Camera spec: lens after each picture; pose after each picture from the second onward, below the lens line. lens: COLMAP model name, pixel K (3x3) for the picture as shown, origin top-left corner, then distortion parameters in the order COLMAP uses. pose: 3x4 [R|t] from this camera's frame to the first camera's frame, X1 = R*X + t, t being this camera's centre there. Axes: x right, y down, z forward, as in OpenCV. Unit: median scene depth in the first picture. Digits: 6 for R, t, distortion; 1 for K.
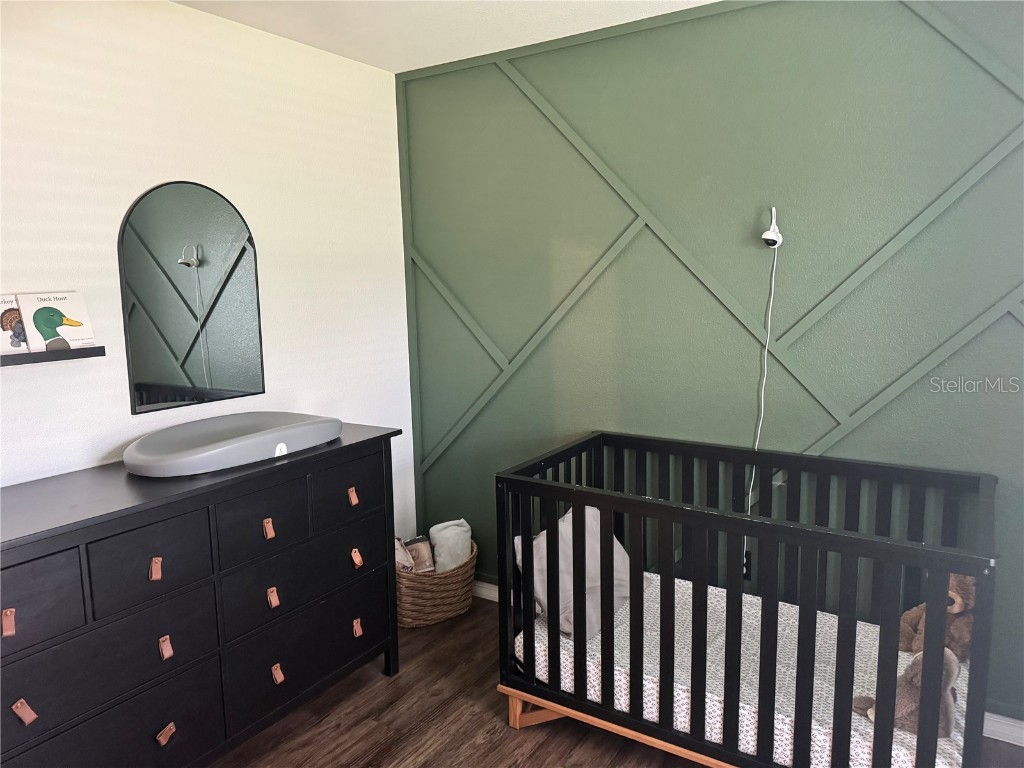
lens RADIAL K [[715.6, 0, 511.4], [0, 715.6, 383.1], [0, 0, 1]] dist [0.063831, -0.081405]
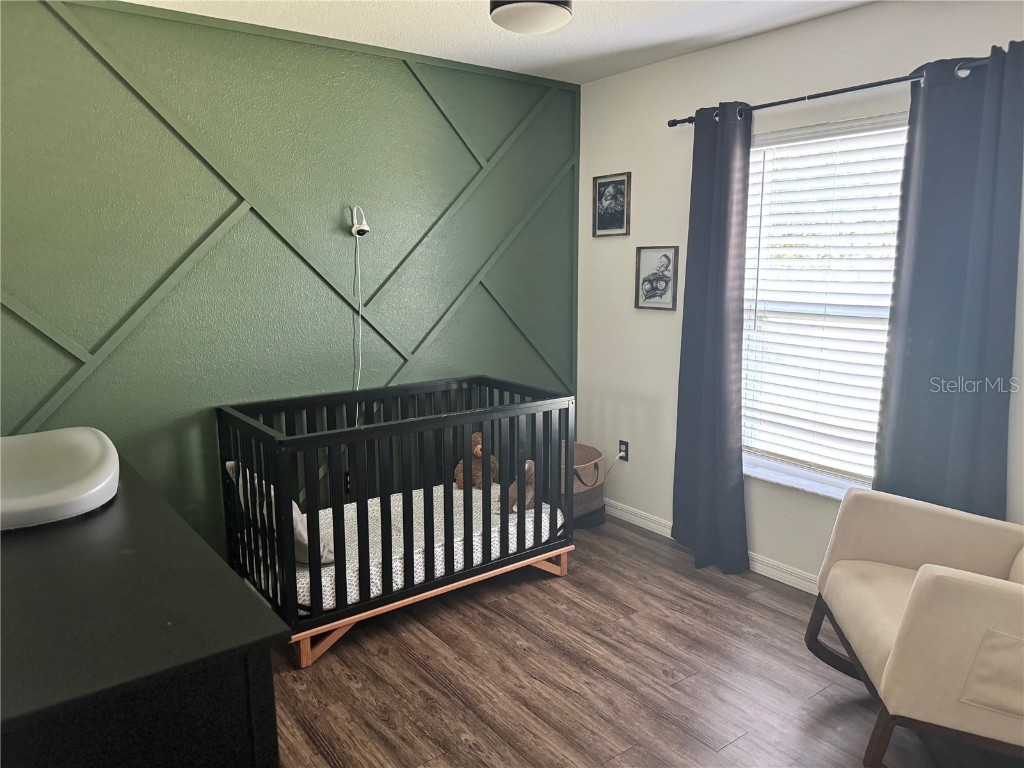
lens RADIAL K [[715.6, 0, 511.2], [0, 715.6, 390.6], [0, 0, 1]] dist [0.063831, -0.081405]
pose [[0.337269, -0.144039, 0.930324, -0.850739], [0.139148, 0.984998, 0.102059, -0.002577], [-0.931068, 0.095031, 0.352252, 0.291189]]
